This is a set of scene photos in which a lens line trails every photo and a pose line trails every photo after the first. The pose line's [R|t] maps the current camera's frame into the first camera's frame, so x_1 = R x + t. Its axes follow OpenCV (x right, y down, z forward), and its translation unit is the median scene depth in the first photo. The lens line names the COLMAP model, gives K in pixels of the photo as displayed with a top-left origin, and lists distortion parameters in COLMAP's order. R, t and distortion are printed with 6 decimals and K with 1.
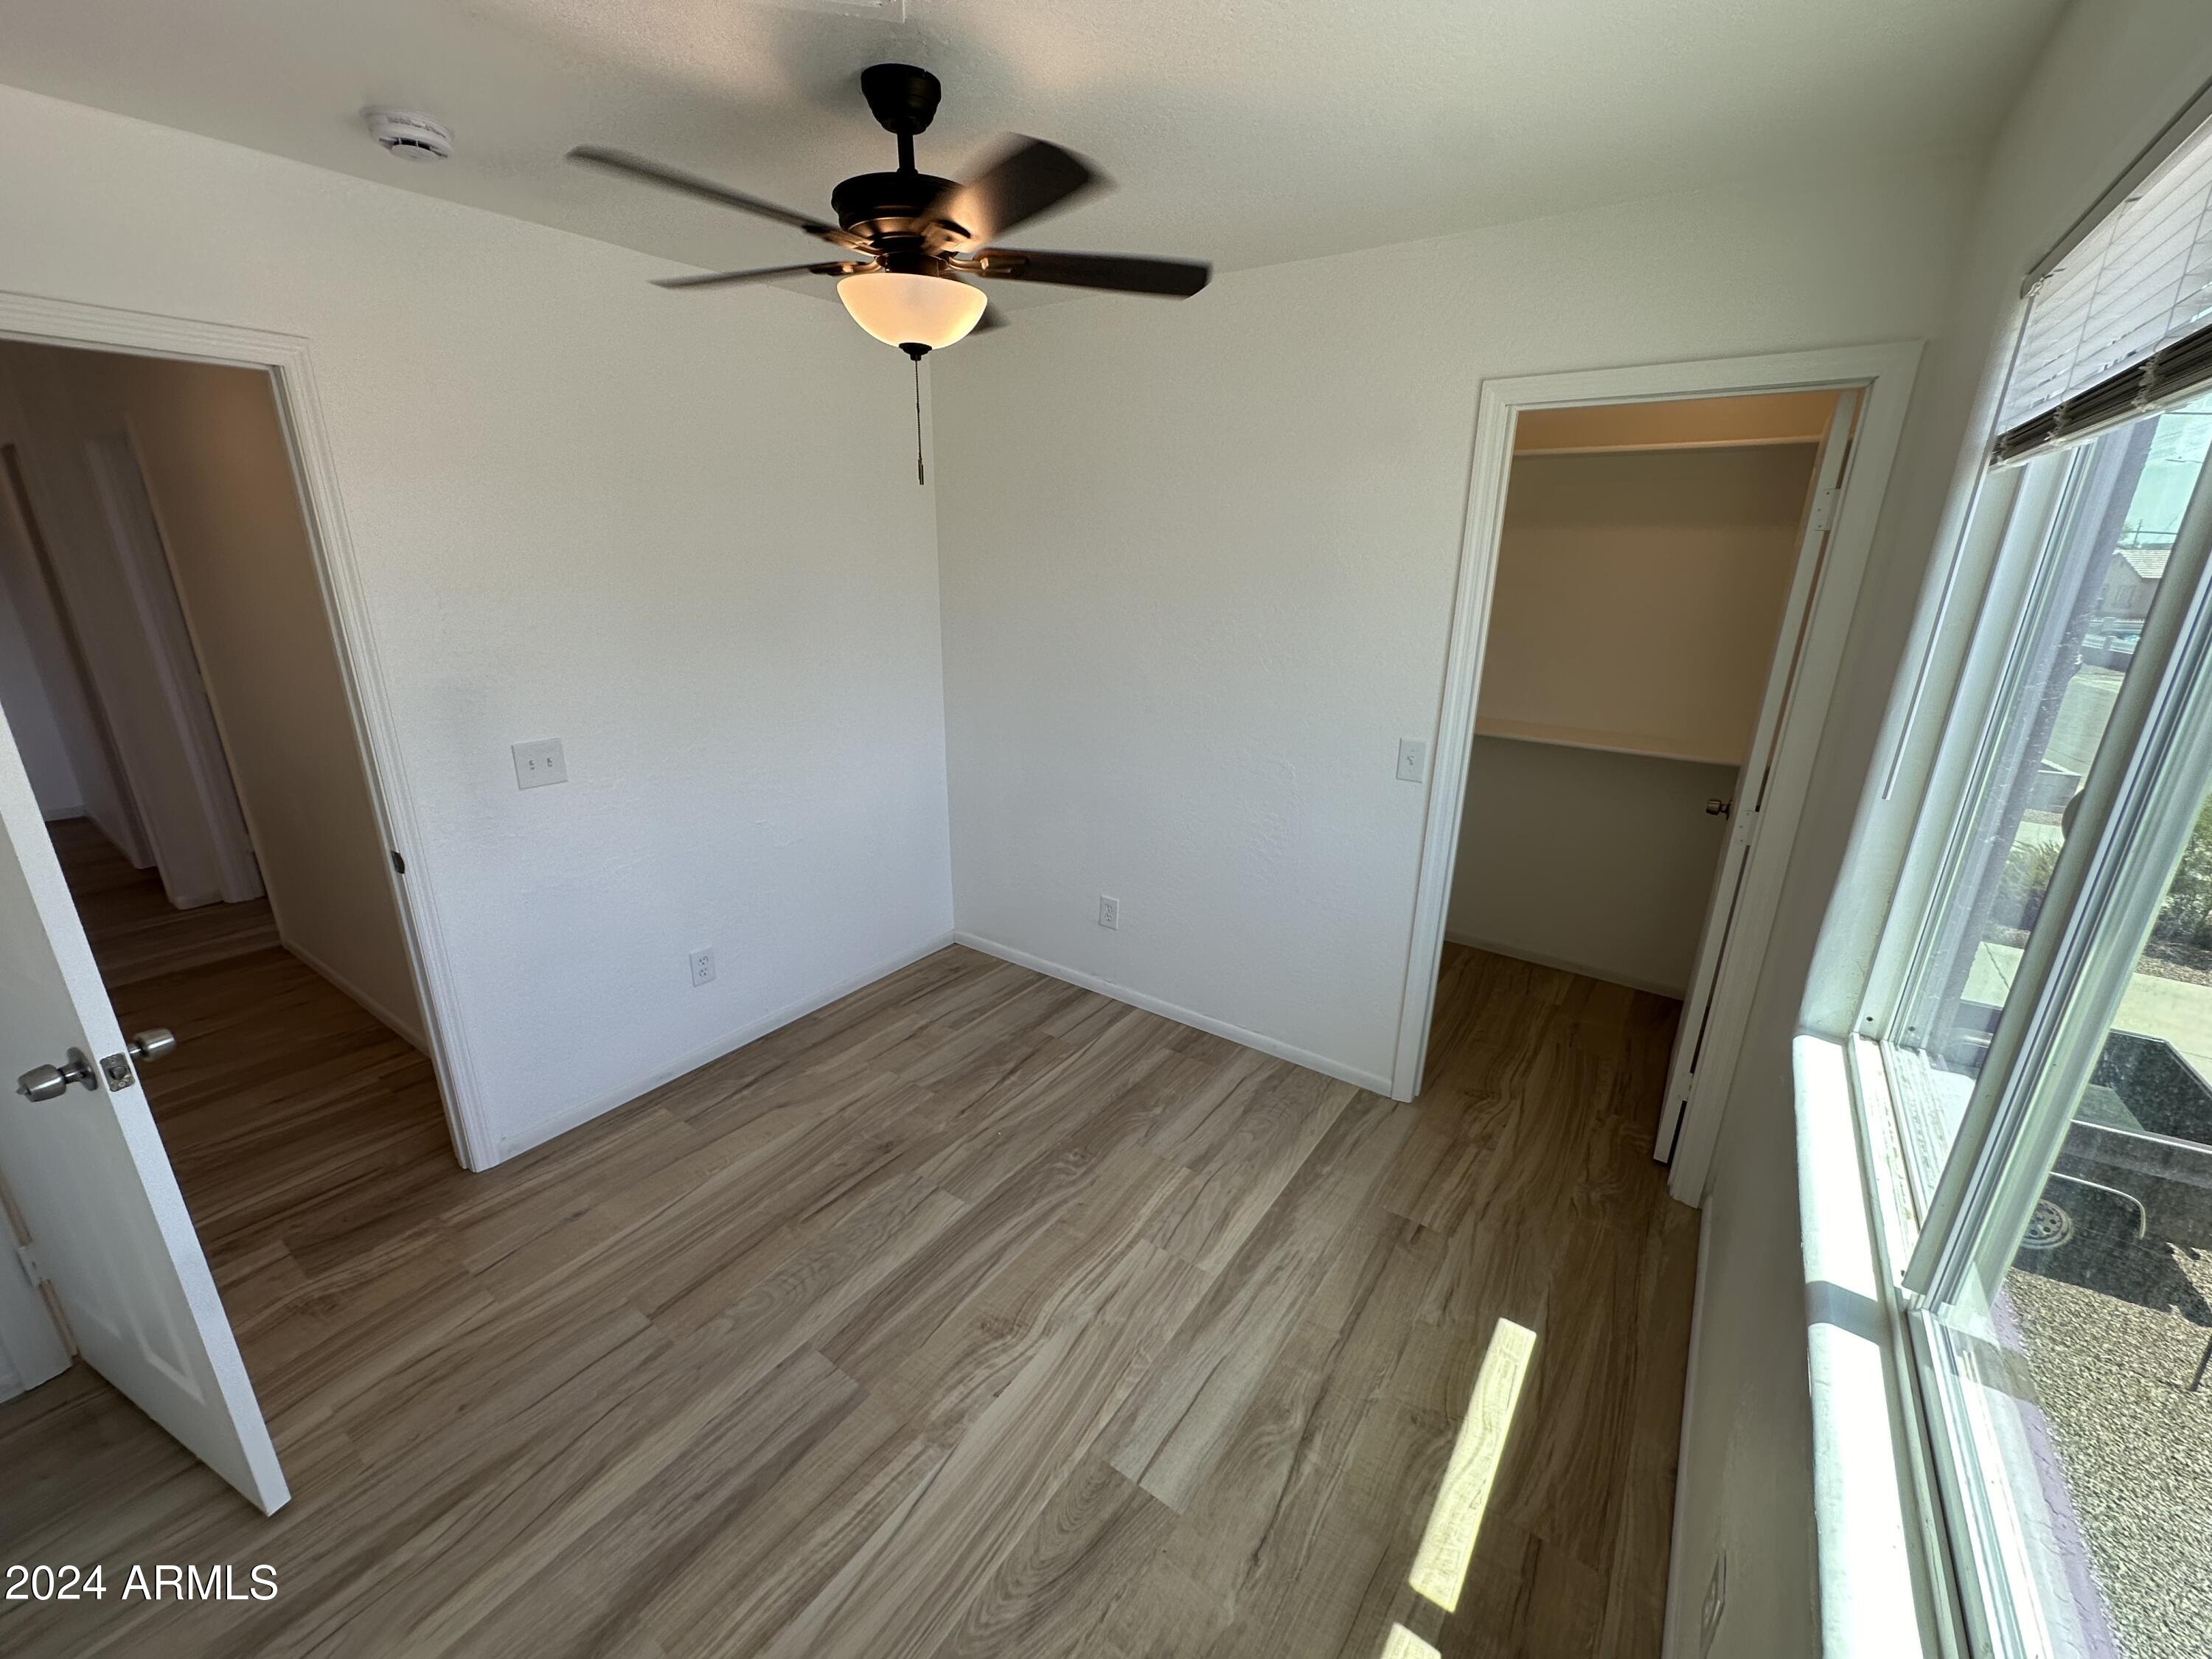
lens RADIAL K [[885.6, 0, 1101.6], [0, 885.6, 834.7], [0, 0, 1]] dist [-0.003631, 0.001020]
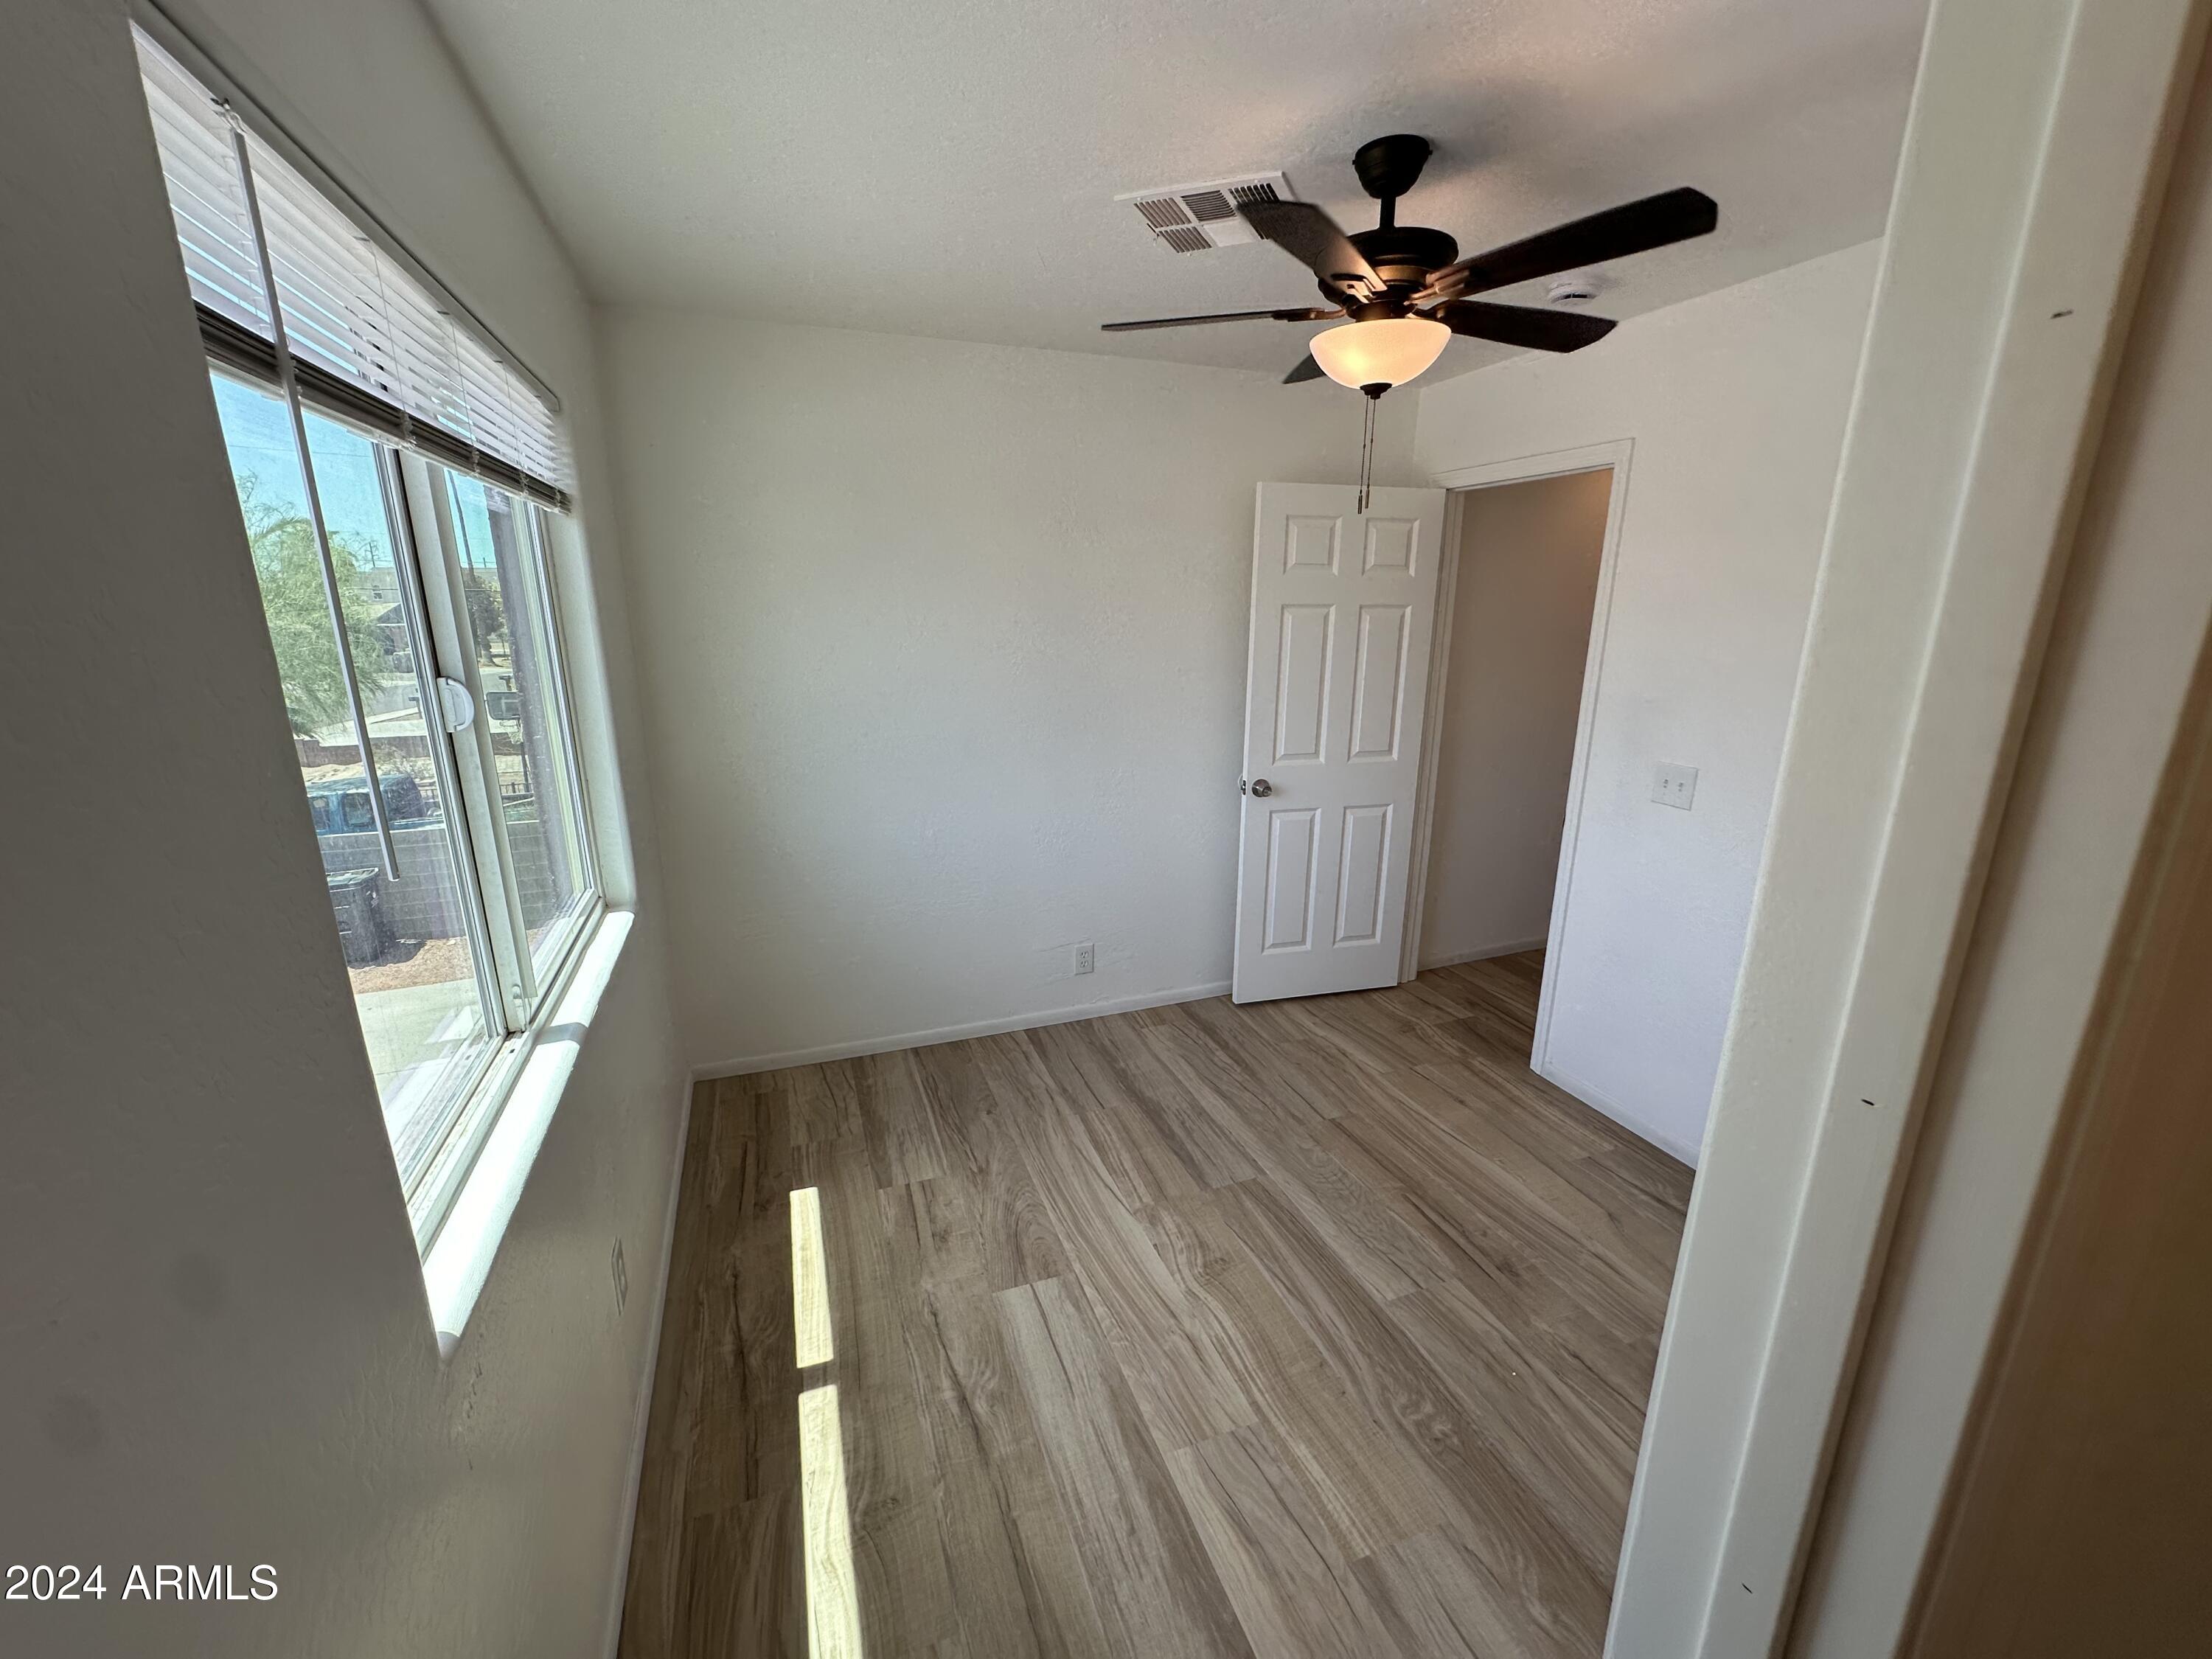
lens RADIAL K [[885.6, 0, 1102.6], [0, 885.6, 829.4], [0, 0, 1]] dist [-0.003631, 0.001020]
pose [[-0.560147, 0.195169, -0.805074, 0.767088], [-0.266715, 0.877610, 0.398326, -0.337176], [0.784282, 0.437847, -0.439536, 1.166298]]
